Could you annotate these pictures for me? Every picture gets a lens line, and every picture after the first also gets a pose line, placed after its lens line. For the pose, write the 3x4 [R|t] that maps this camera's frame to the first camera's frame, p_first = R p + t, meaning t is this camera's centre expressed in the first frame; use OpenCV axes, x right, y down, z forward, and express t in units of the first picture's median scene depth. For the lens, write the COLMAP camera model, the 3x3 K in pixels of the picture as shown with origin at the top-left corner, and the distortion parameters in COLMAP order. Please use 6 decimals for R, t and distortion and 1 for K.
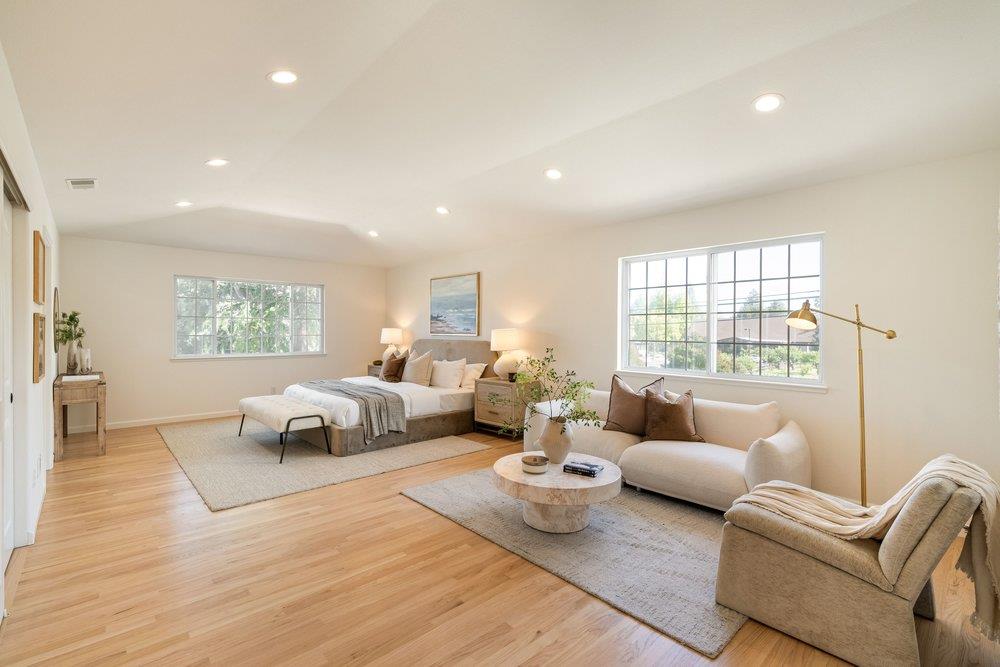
lens RADIAL K [[455.1, 0, 498.2], [0, 455.1, 325.6], [0, 0, 1]] dist [-0.003472, 0.000197]
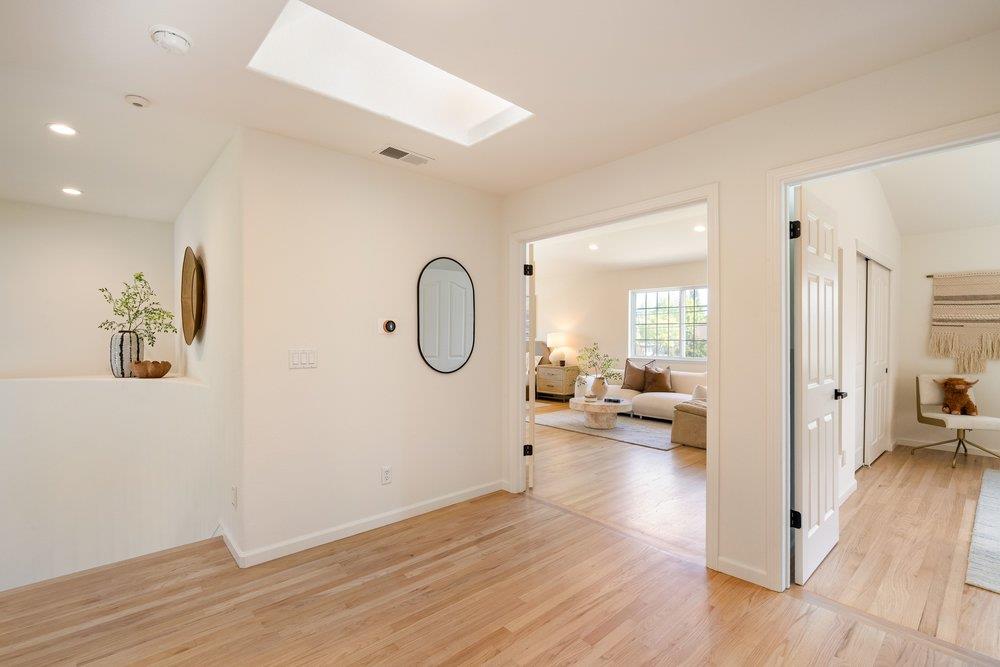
lens RADIAL K [[455.1, 0, 498.8], [0, 455.1, 337.2], [0, 0, 1]] dist [-0.003472, 0.000197]
pose [[0.999921, -0.007801, -0.009832, -0.247252], [0.007963, 0.999831, 0.016575, -0.010244], [0.009701, -0.016652, 0.999814, -0.844280]]
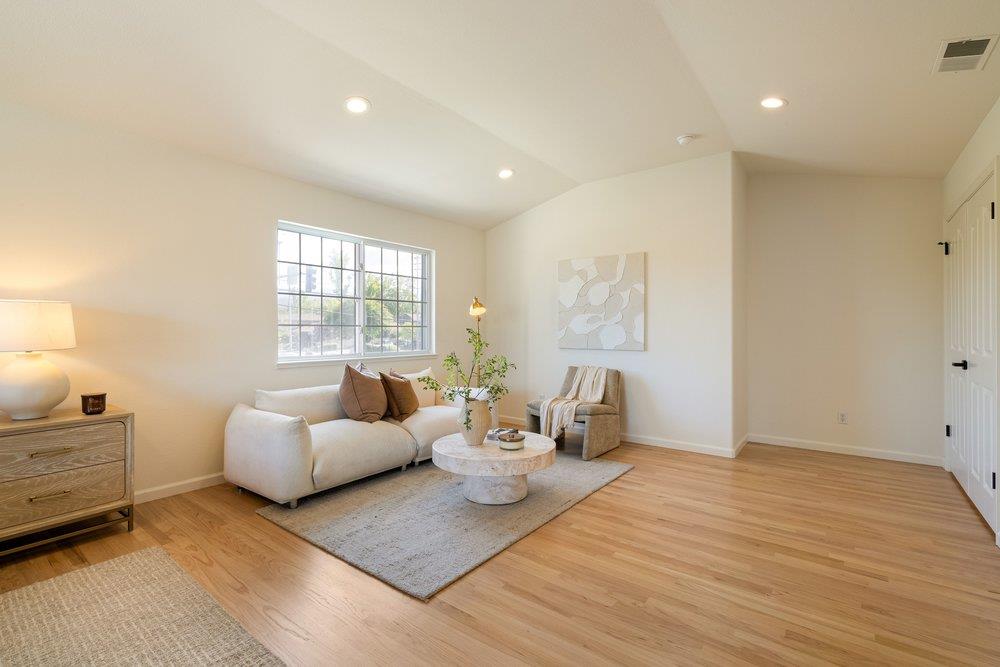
lens RADIAL K [[455.1, 0, 496.0], [0, 455.1, 329.7], [0, 0, 1]] dist [-0.003472, 0.000197]
pose [[-0.168727, -0.010137, 0.985611, -0.723497], [-0.003463, 0.999947, 0.009691, 0.035715], [-0.985657, -0.001778, -0.168753, 0.956262]]
